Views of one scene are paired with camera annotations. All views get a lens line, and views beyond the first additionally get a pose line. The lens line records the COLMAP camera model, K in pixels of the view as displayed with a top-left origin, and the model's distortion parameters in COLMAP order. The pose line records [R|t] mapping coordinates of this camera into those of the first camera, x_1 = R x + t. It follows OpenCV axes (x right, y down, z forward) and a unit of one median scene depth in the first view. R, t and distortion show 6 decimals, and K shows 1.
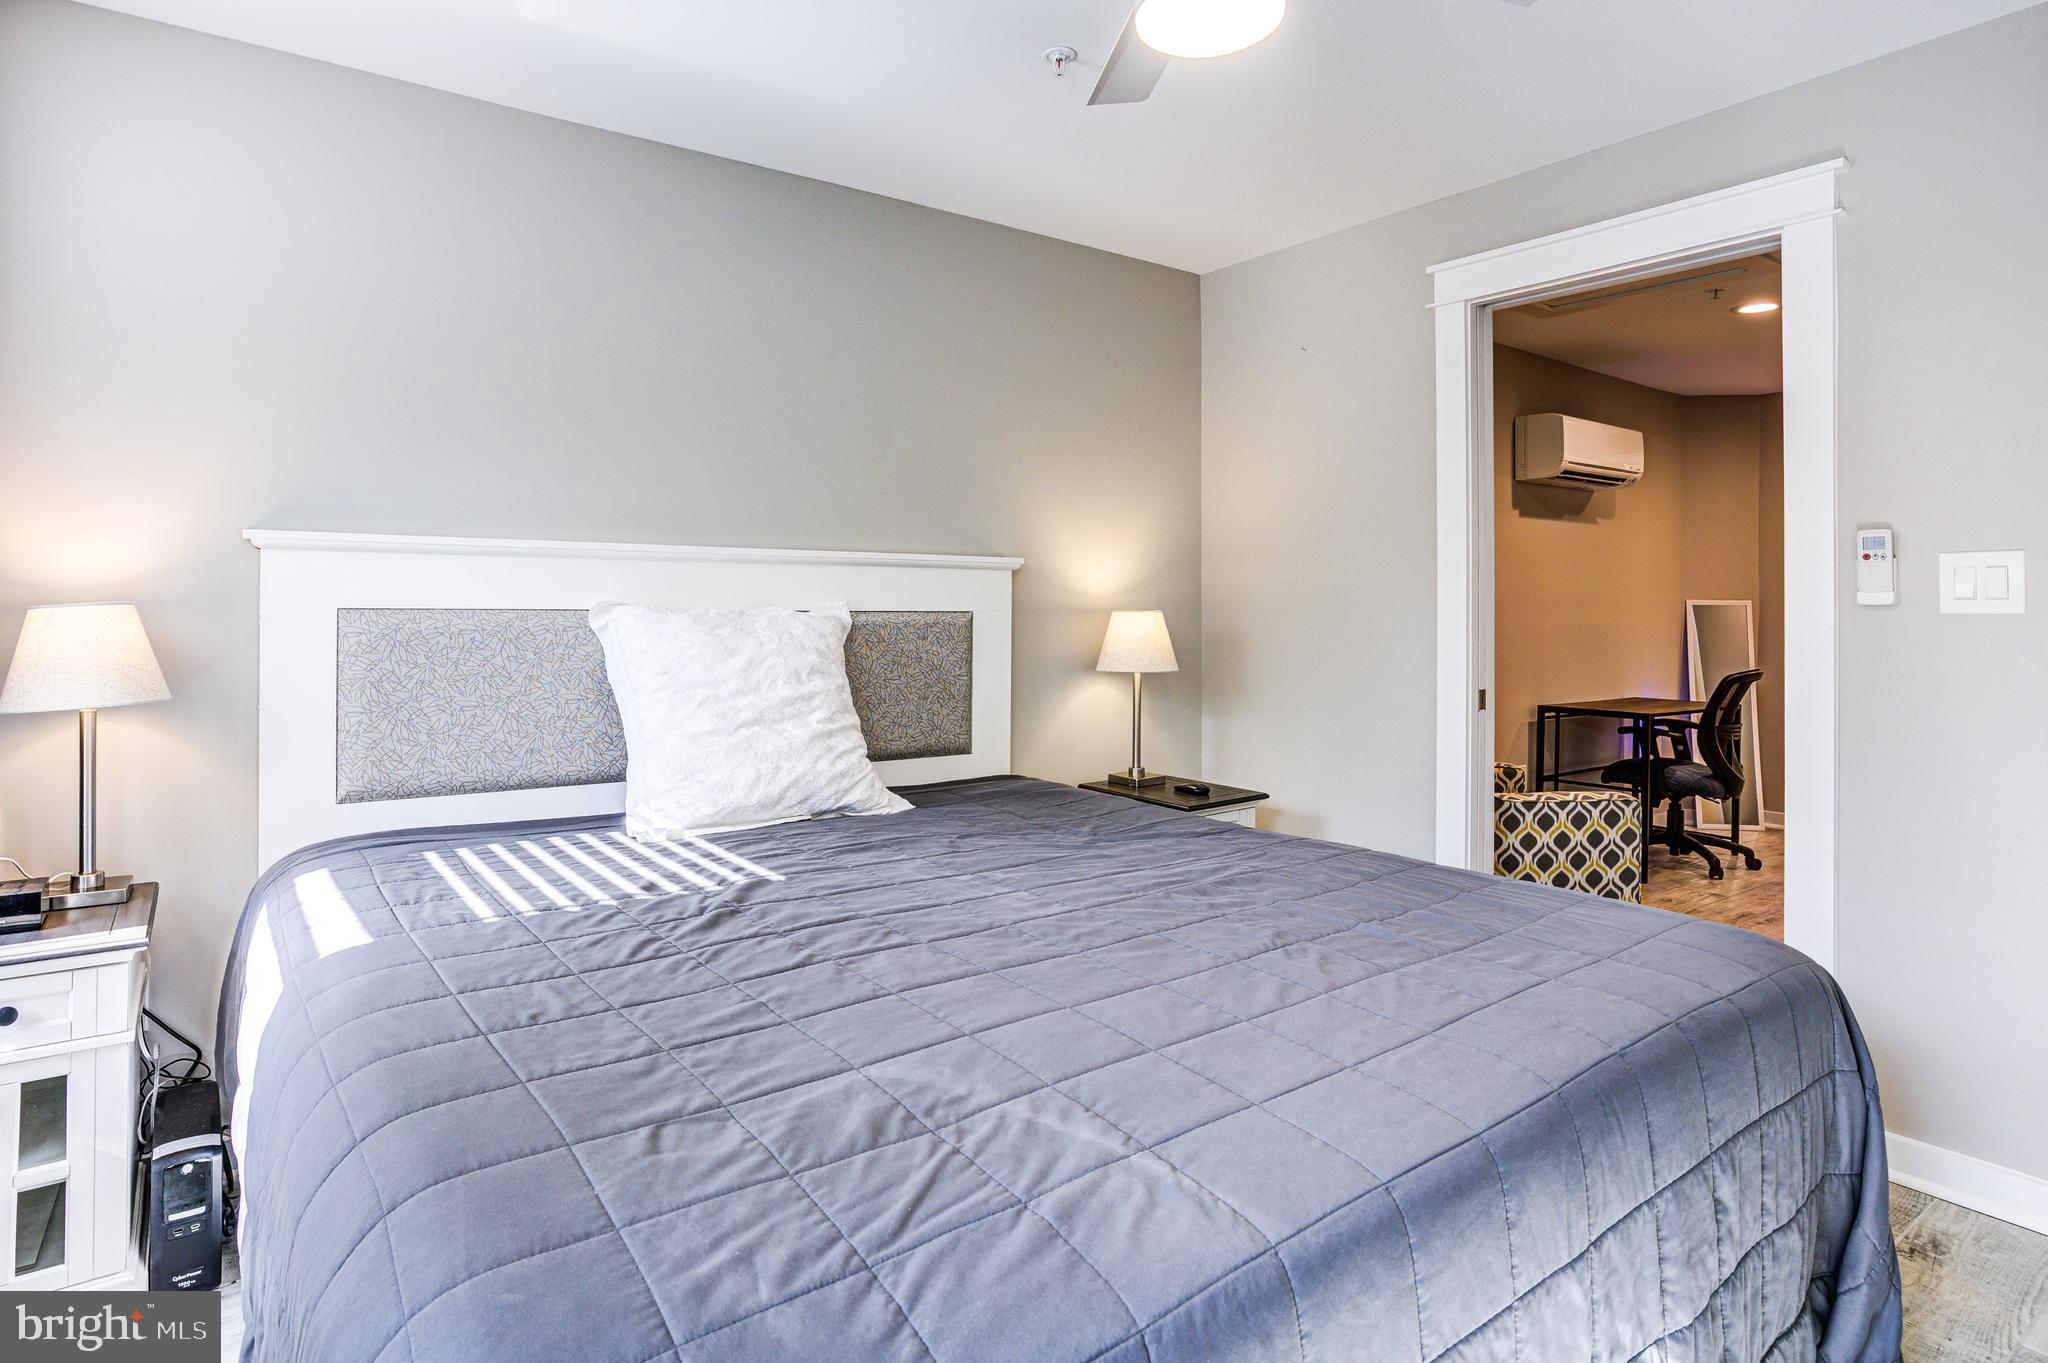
lens RADIAL K [[1095.4, 0, 1027.4], [0, 1095.4, 599.5], [0, 0, 1]] dist [-0.056467, 0.000040]
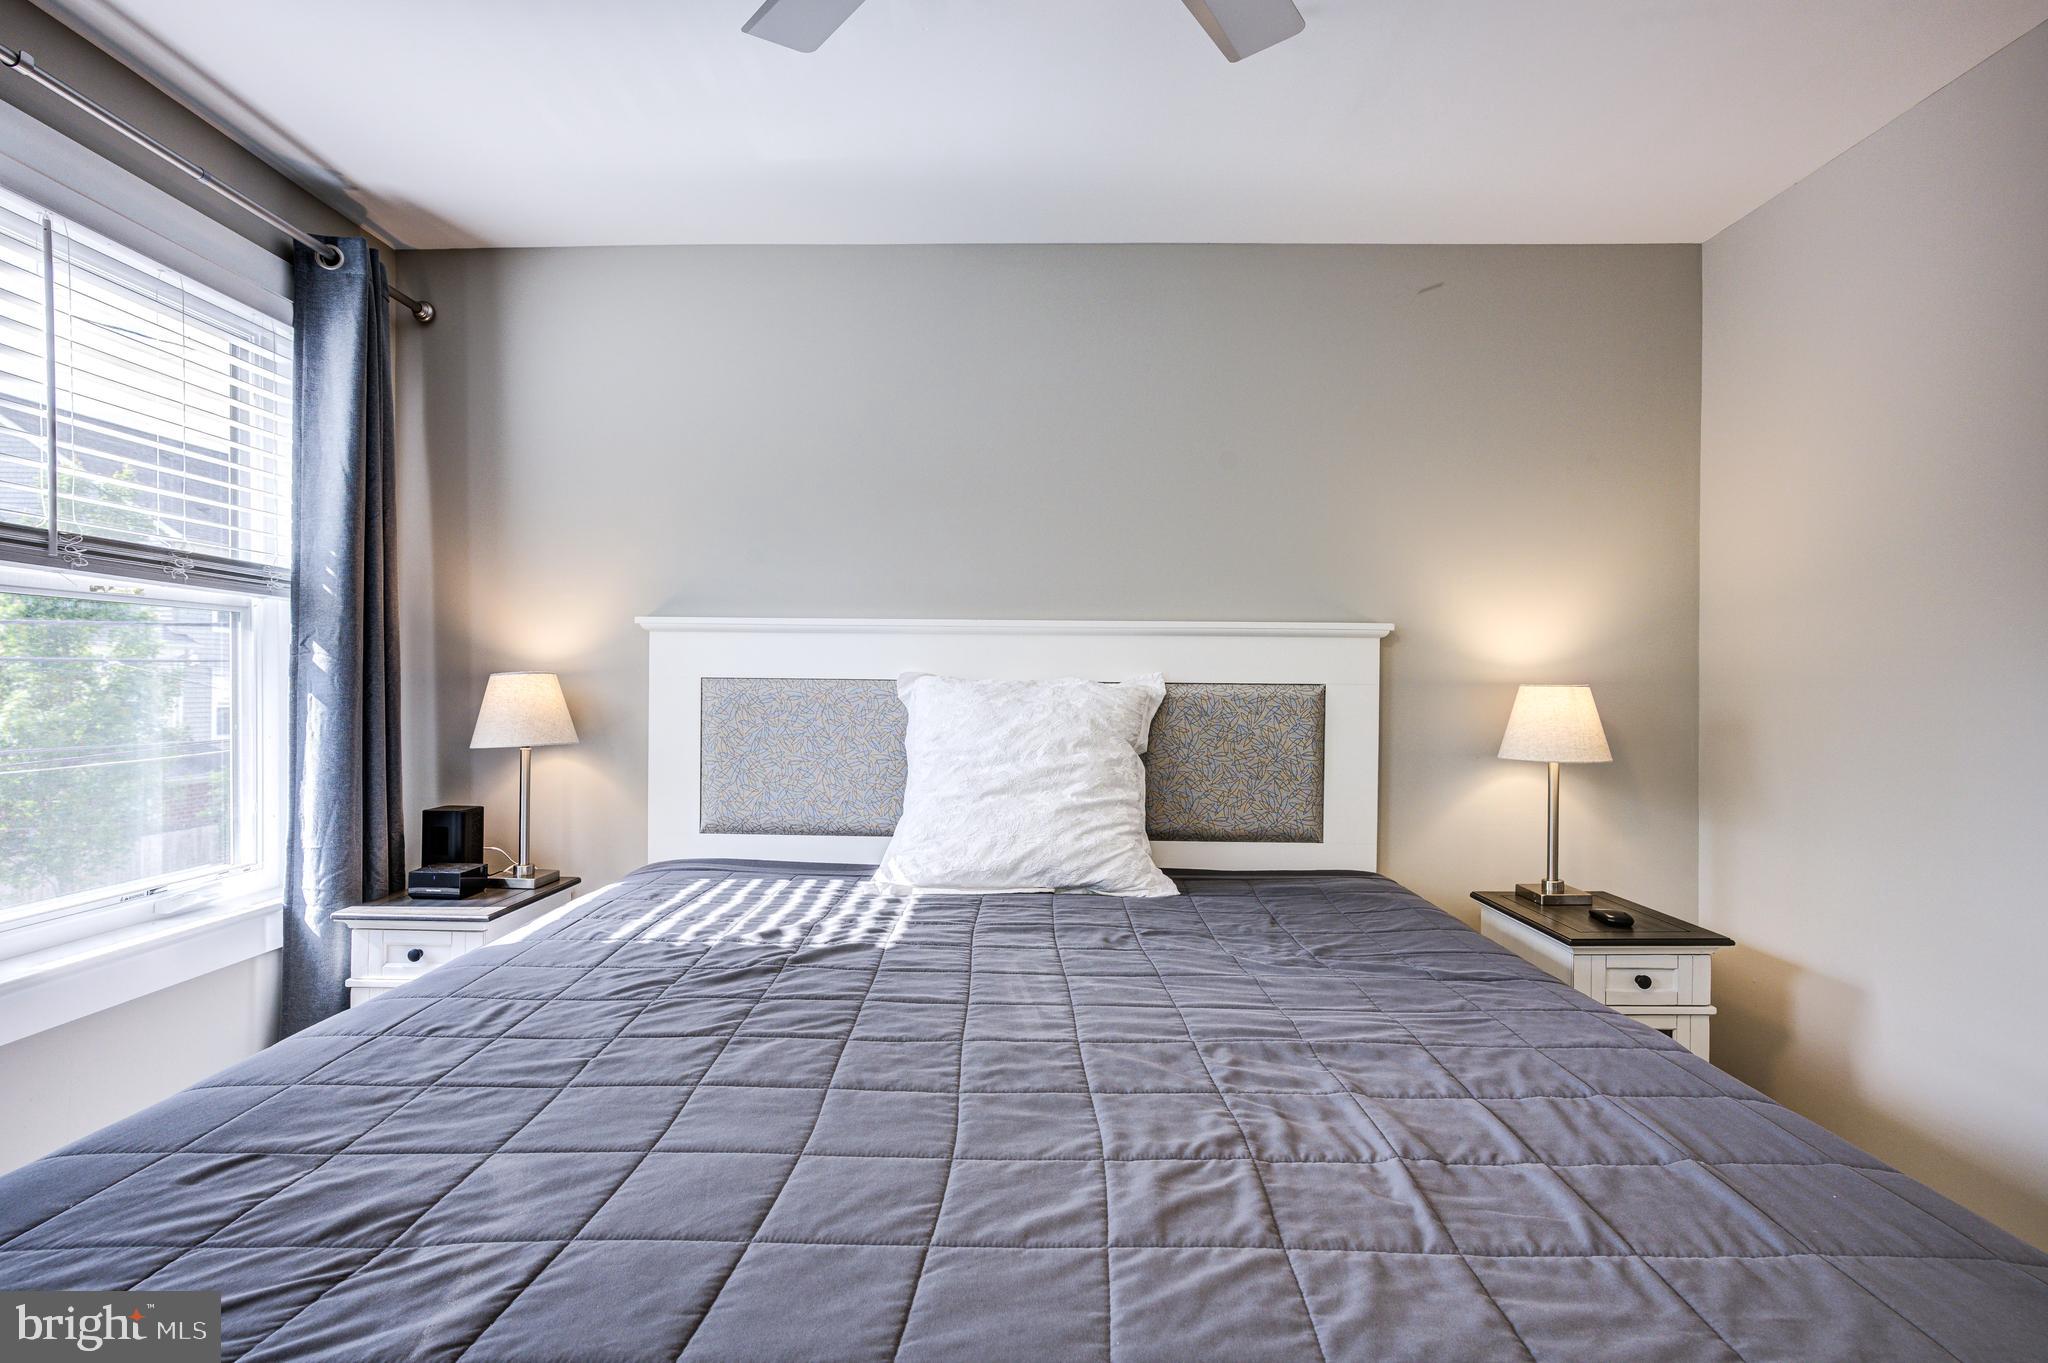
lens RADIAL K [[1003.5, 0, 1024.0], [0, 1003.5, 681.5], [0, 0, 1]] dist [-0.048574, 0.037496]
pose [[0.793974, 0.002582, -0.607947, 0.325469], [0.000169, 0.999990, 0.004468, 0.006374], [0.607952, -0.003650, 0.793965, 0.260949]]
